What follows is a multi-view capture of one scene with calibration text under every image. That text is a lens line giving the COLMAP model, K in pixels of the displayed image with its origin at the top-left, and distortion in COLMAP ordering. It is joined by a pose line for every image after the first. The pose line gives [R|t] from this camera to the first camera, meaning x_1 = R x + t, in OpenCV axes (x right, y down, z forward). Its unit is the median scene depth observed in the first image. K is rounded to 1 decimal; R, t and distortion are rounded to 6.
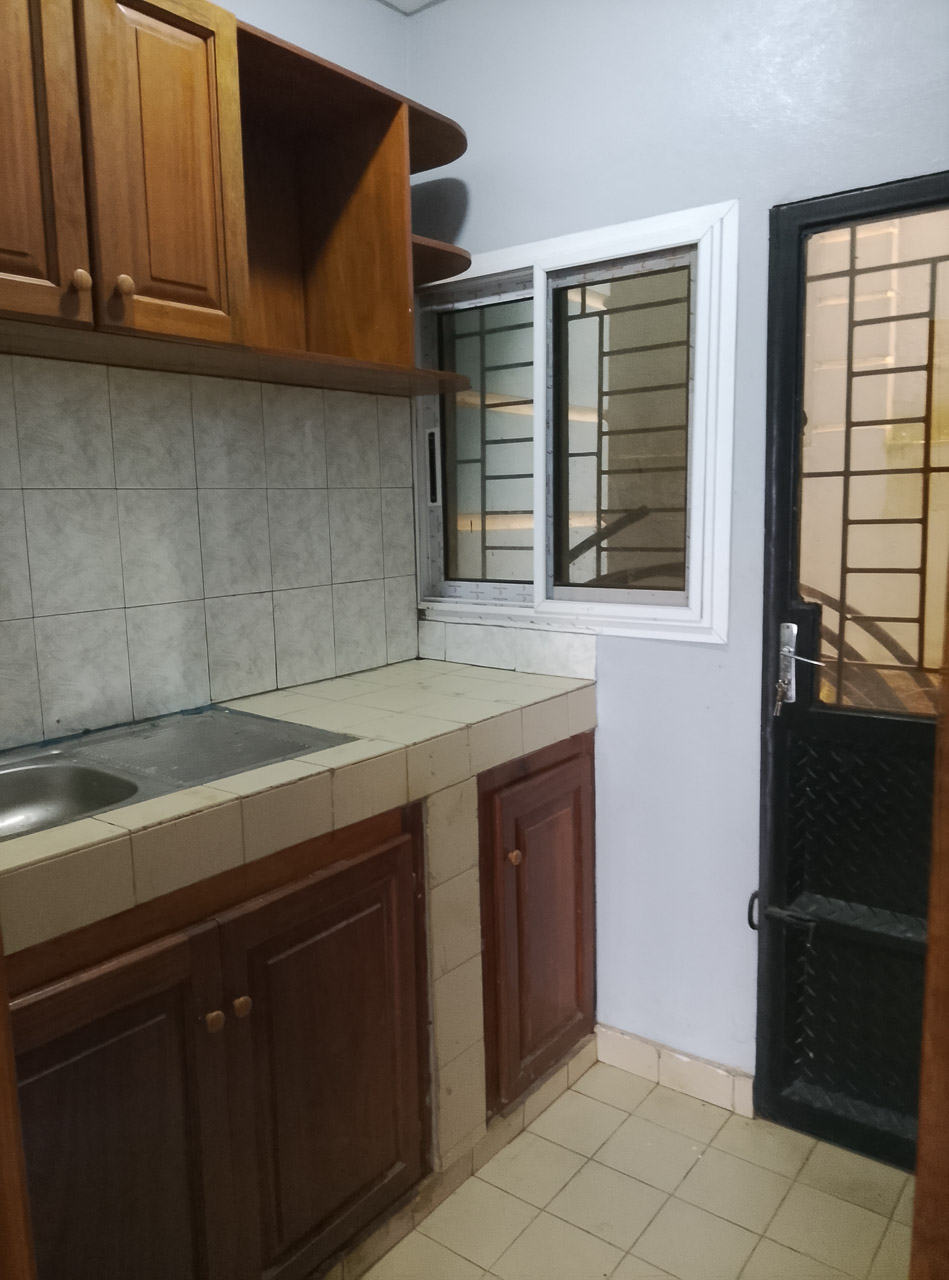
lens RADIAL K [[964.6, 0, 478.4], [0, 964.6, 633.1], [0, 0, 1]] dist [0.009221, -0.006247]
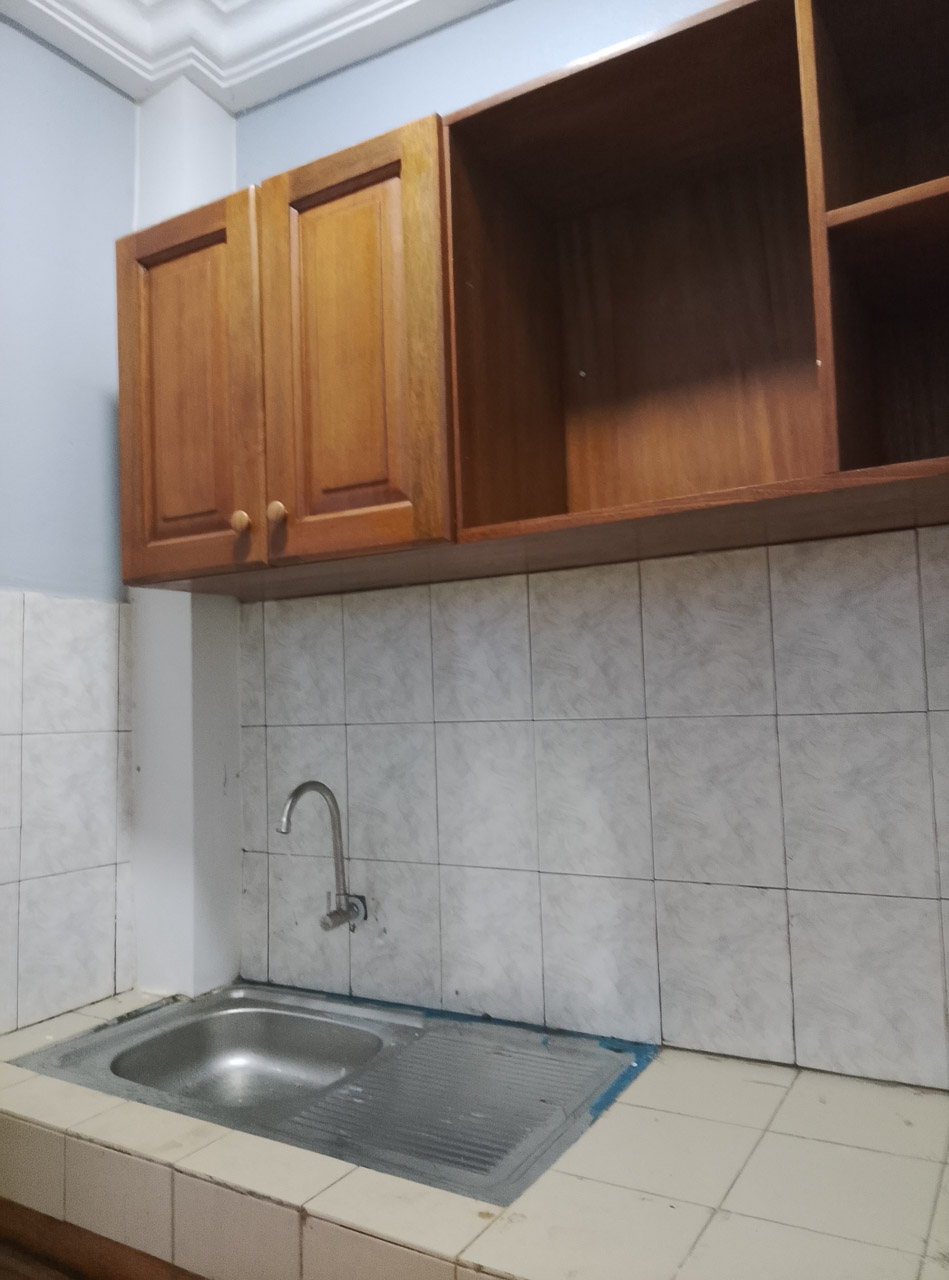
lens RADIAL K [[1039.3, 0, 473.7], [0, 1039.3, 621.6], [0, 0, 1]] dist [0.005867, -0.004177]
pose [[0.057445, -0.090817, -0.994209, 0.480682], [-0.123566, 0.987550, -0.097349, -0.136461], [0.990672, 0.128443, 0.045508, 0.876308]]
